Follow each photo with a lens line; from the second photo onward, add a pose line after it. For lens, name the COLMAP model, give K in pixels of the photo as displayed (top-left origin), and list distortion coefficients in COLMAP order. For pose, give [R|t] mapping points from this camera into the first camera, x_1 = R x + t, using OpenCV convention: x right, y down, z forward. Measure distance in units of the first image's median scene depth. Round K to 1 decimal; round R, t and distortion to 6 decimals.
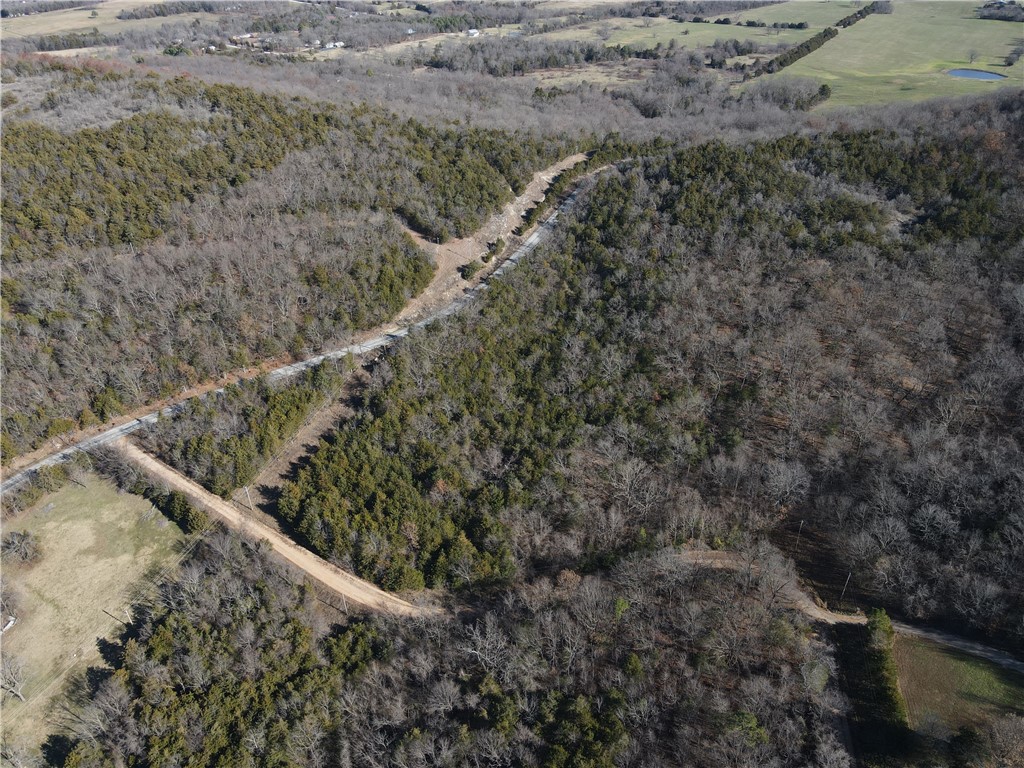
lens RADIAL K [[722.9, 0, 512.0], [0, 722.9, 384.0], [0, 0, 1]] dist [0.018239, -0.003117]
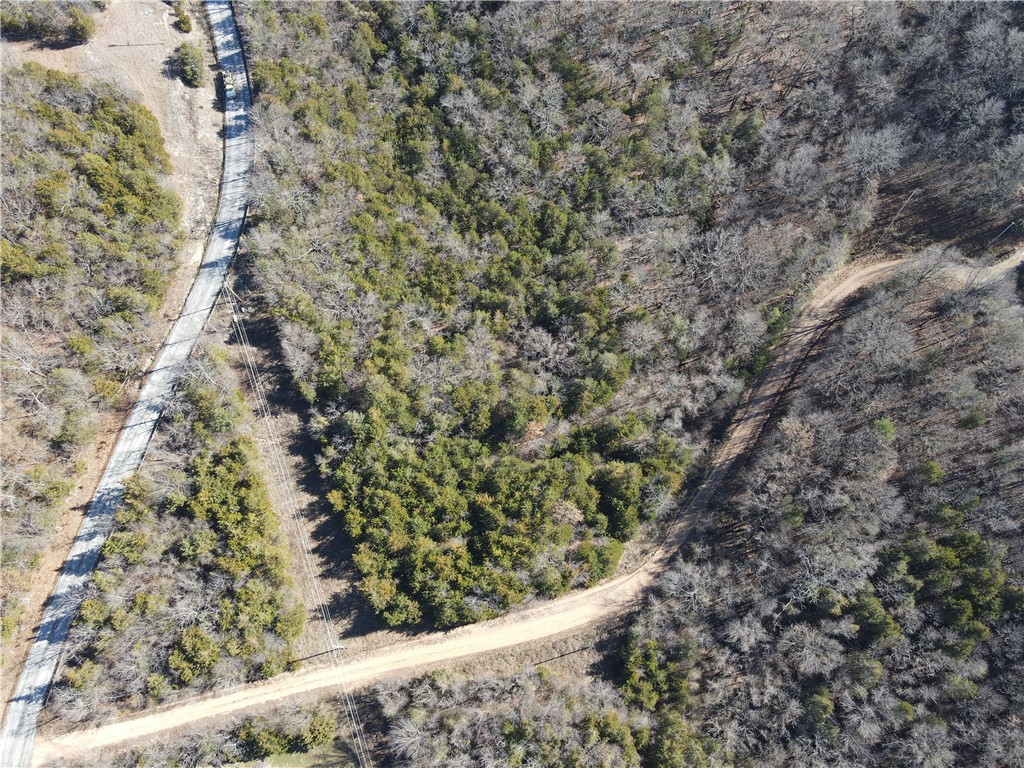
lens RADIAL K [[722.9, 0, 512.0], [0, 722.9, 384.0], [0, 0, 1]] dist [0.018239, -0.003117]
pose [[0.704374, -0.662691, 0.254358, -0.250121], [0.410403, 0.672578, 0.615799, -0.313922], [-0.579160, -0.329364, 0.745717, 0.481827]]
